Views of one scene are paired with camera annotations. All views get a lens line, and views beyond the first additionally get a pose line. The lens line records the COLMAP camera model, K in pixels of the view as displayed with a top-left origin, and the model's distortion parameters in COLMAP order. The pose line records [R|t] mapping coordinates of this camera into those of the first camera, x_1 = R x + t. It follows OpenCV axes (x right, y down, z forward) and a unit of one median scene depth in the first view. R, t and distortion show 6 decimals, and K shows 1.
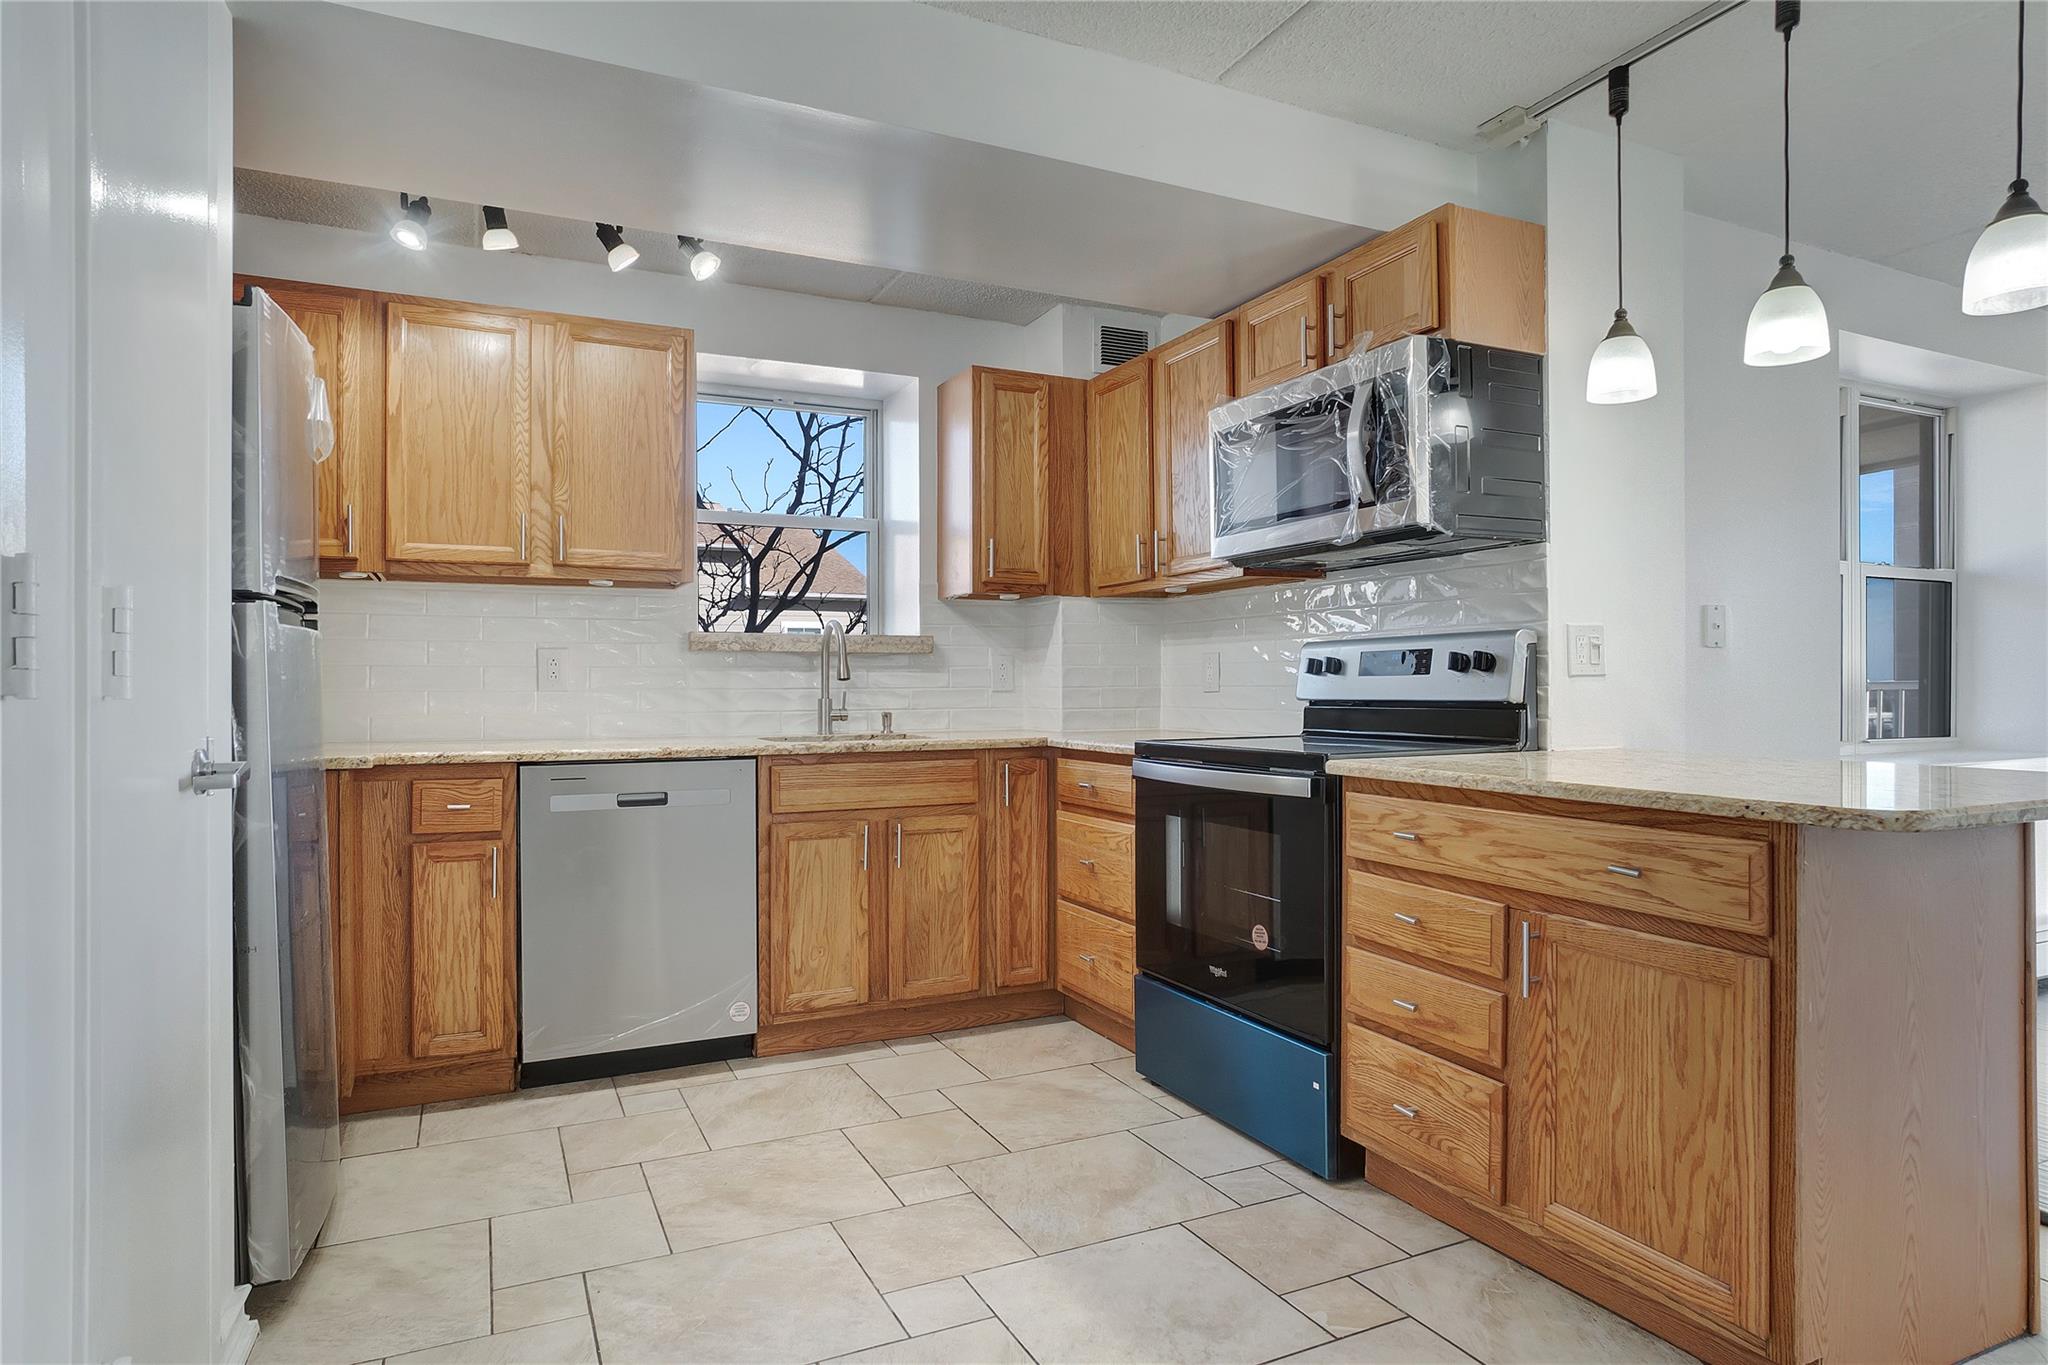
lens RADIAL K [[1227.9, 0, 1124.7], [0, 1227.9, 682.0], [0, 0, 1]] dist [-0.024666, 0.003371]
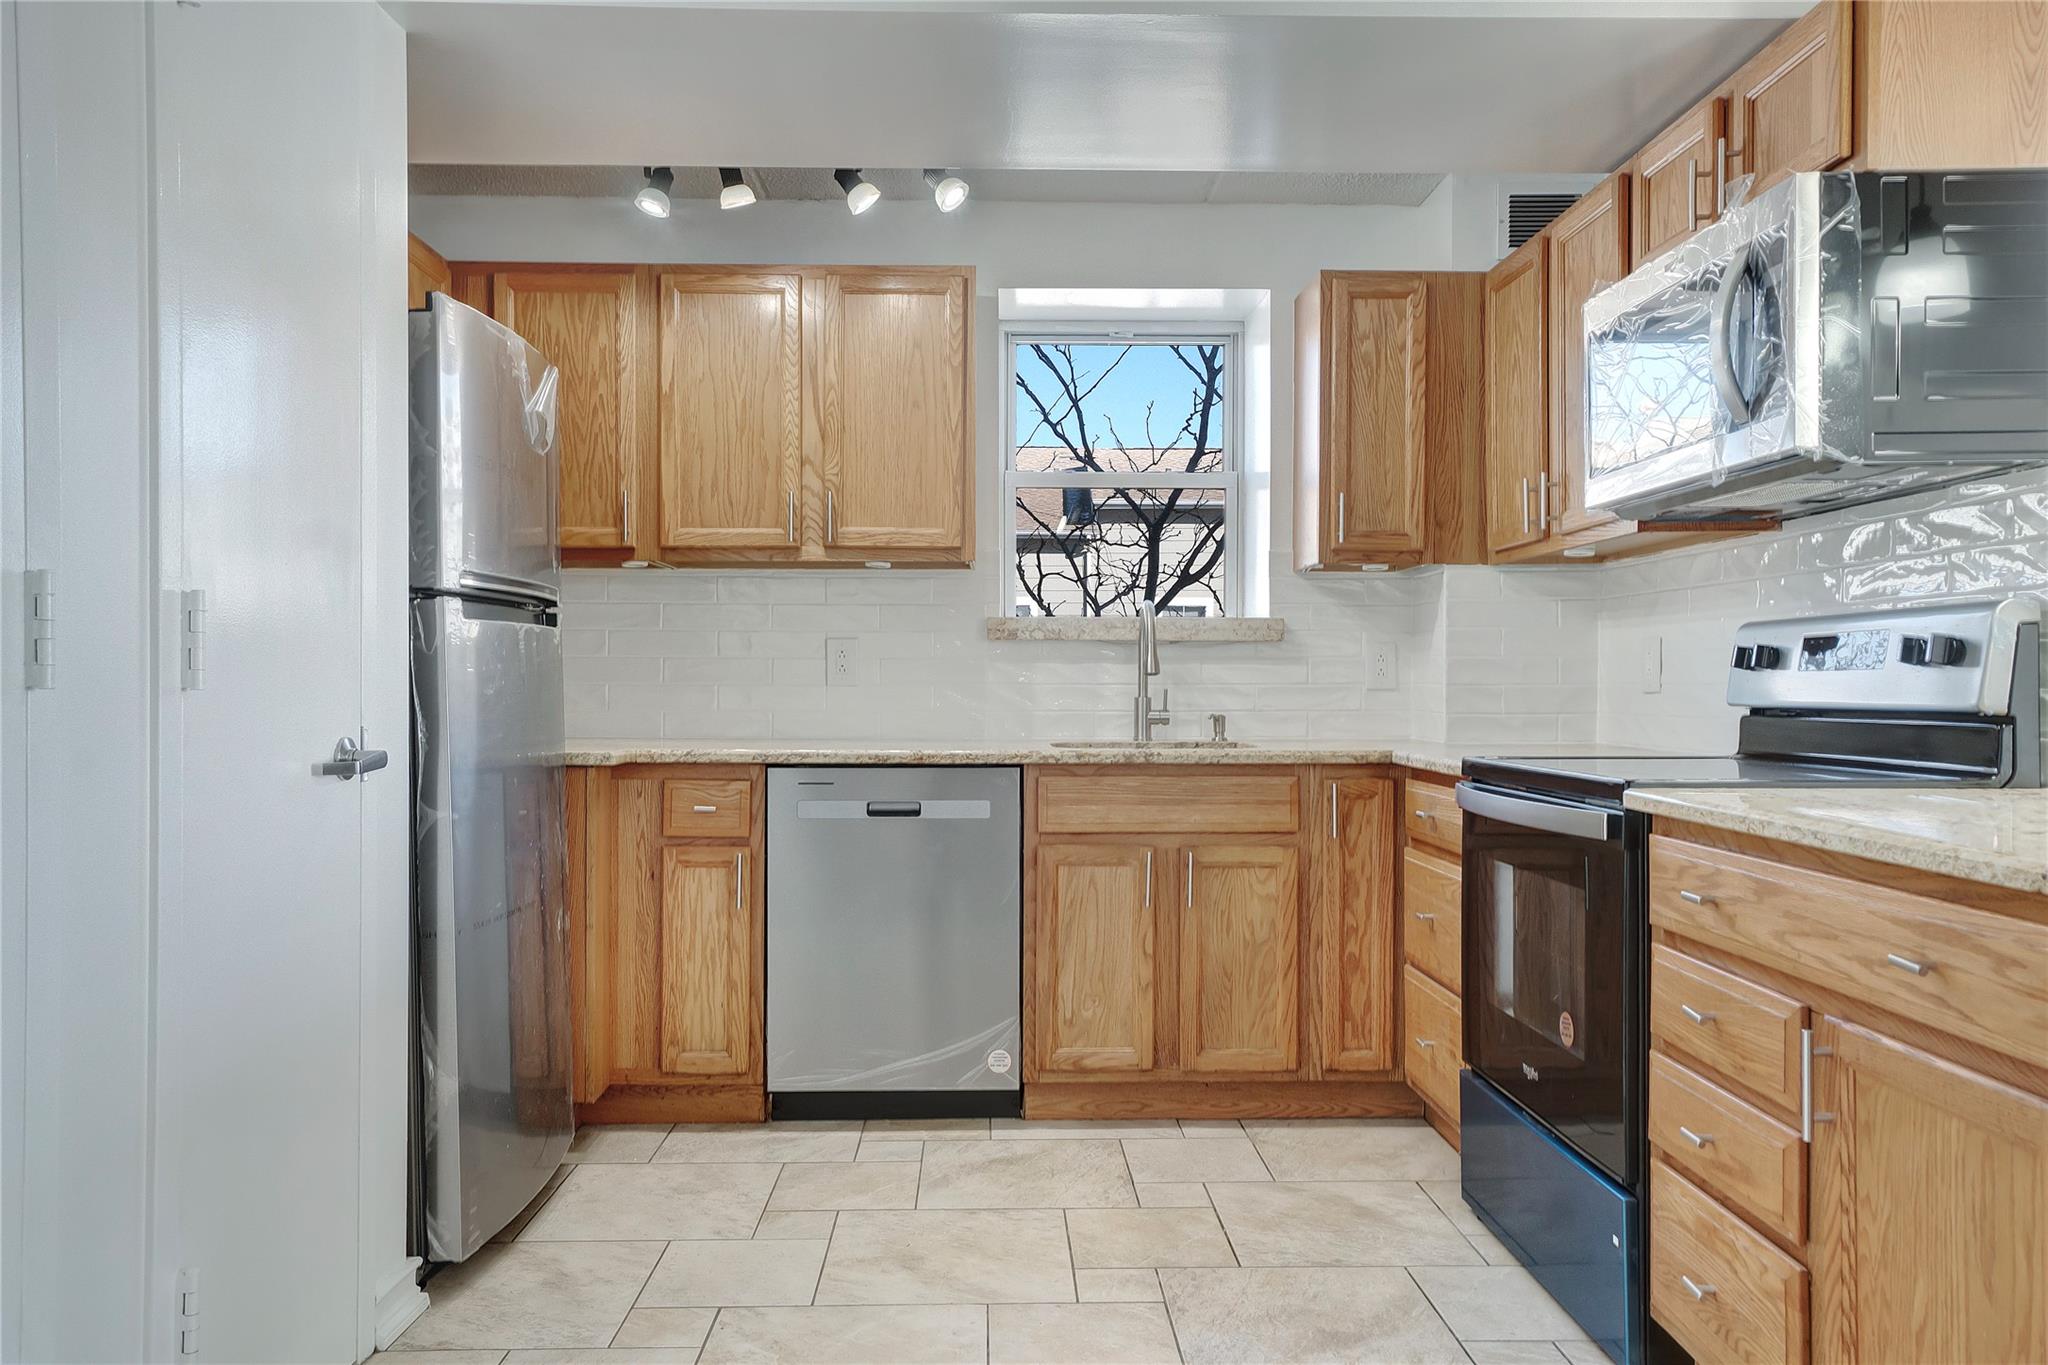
lens RADIAL K [[1630.8, 0, 1028.8], [0, 1630.8, 690.7], [0, 0, 1]] dist [-0.002949, 0.071939]
pose [[0.894967, 0.007735, -0.446065, 0.216327], [-0.004020, 0.999949, 0.009274, -0.001146], [0.446114, -0.006506, 0.894953, -0.011503]]
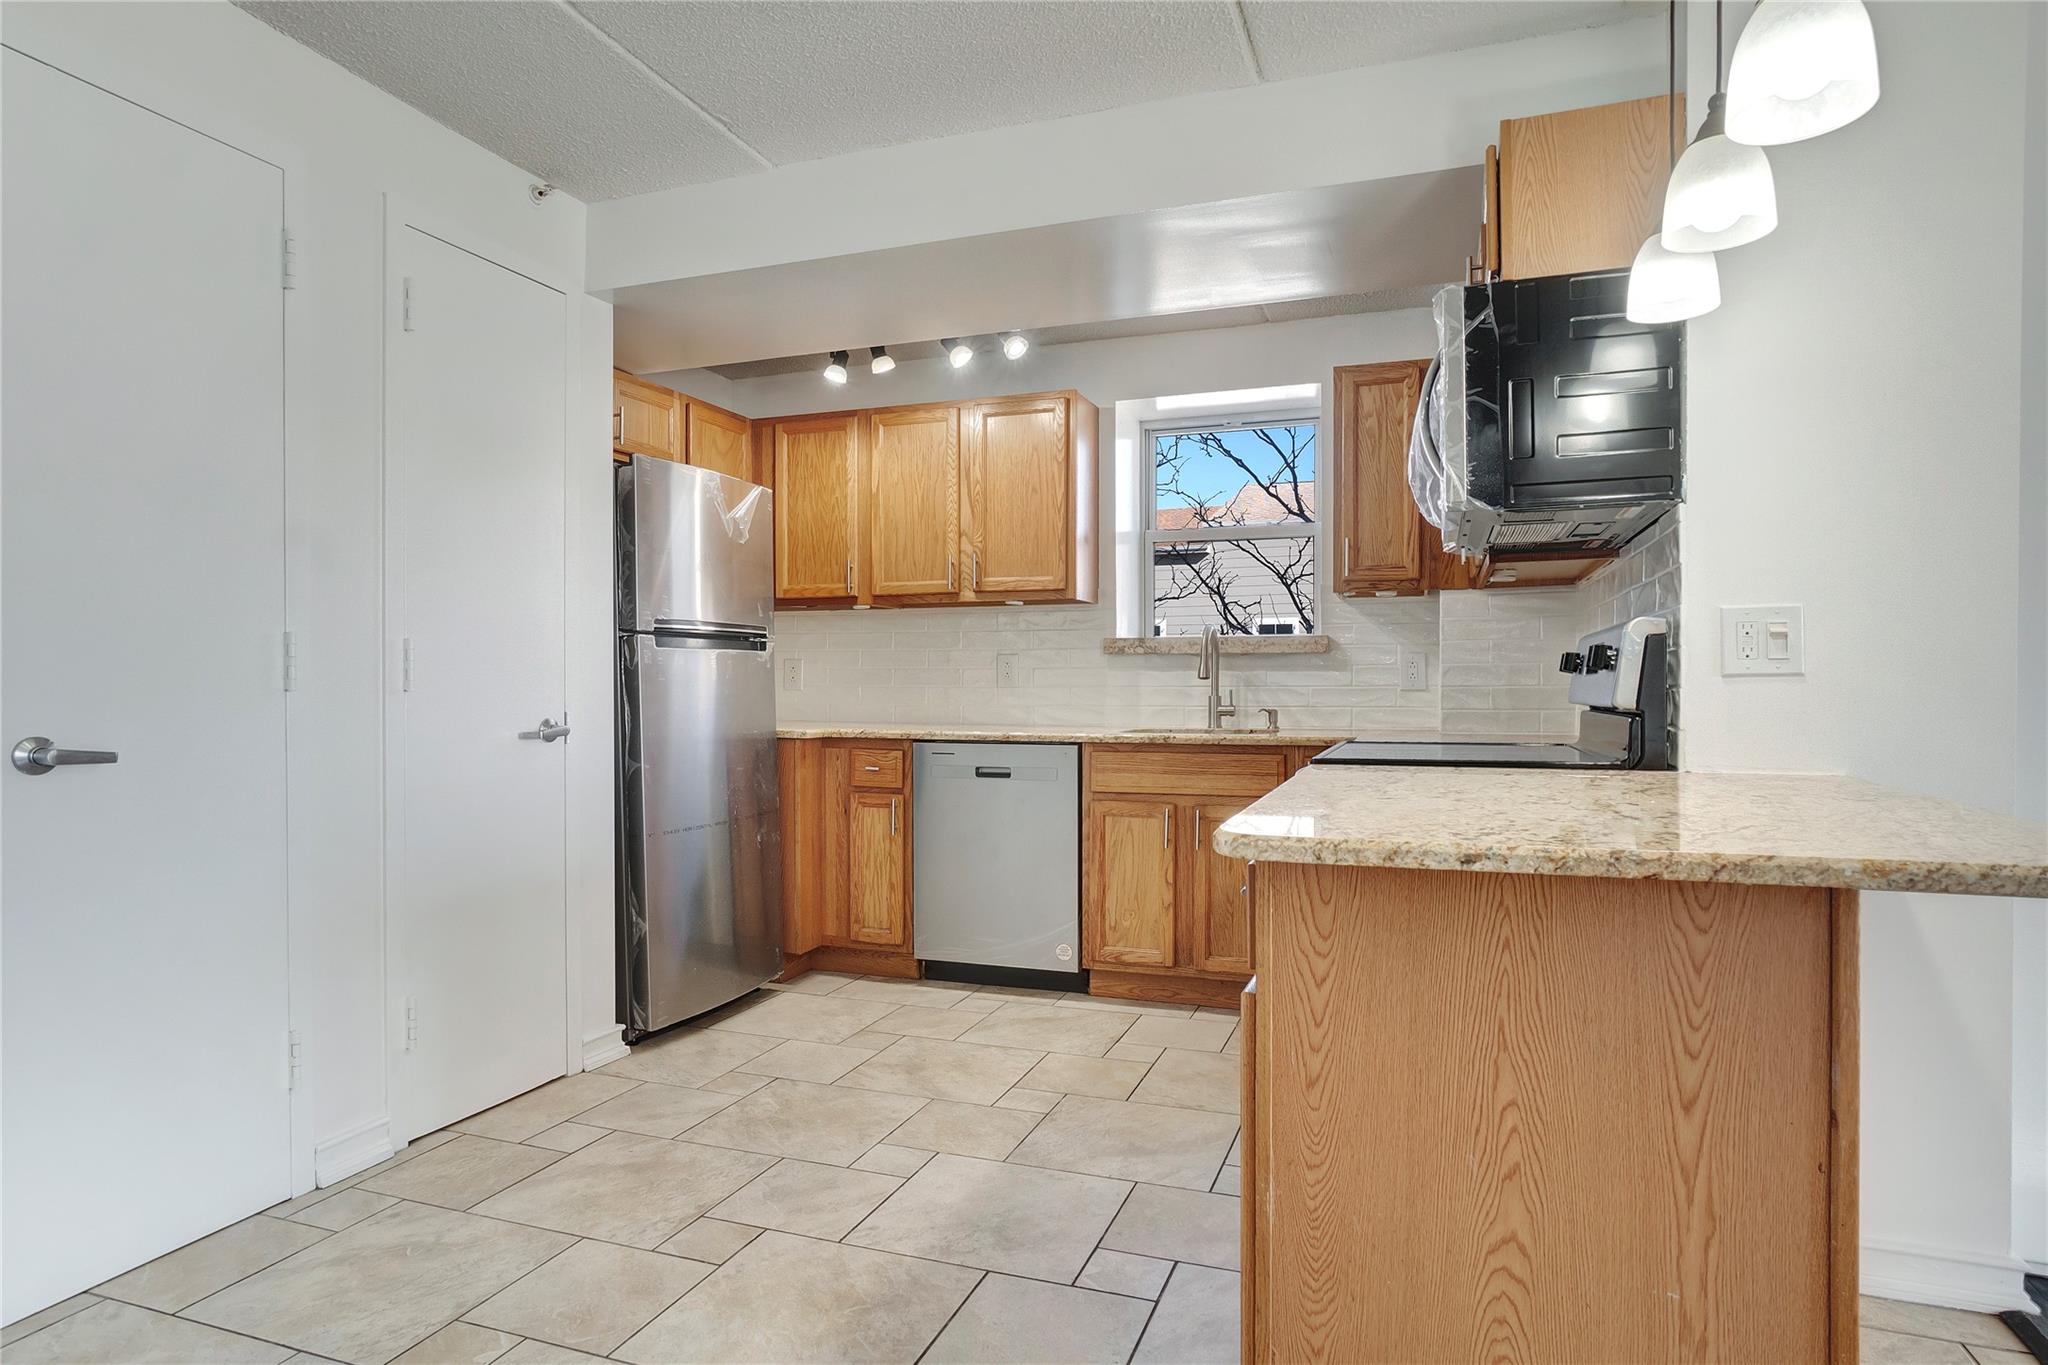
lens RADIAL K [[1239.2, 0, 945.5], [0, 1239.2, 692.4], [0, 0, 1]] dist [-0.028889, 0.000548]
pose [[0.643500, 0.008371, -0.765401, 0.561402], [0.000470, 0.999936, 0.011331, -0.002674], [0.765446, -0.007651, 0.643454, 0.123967]]
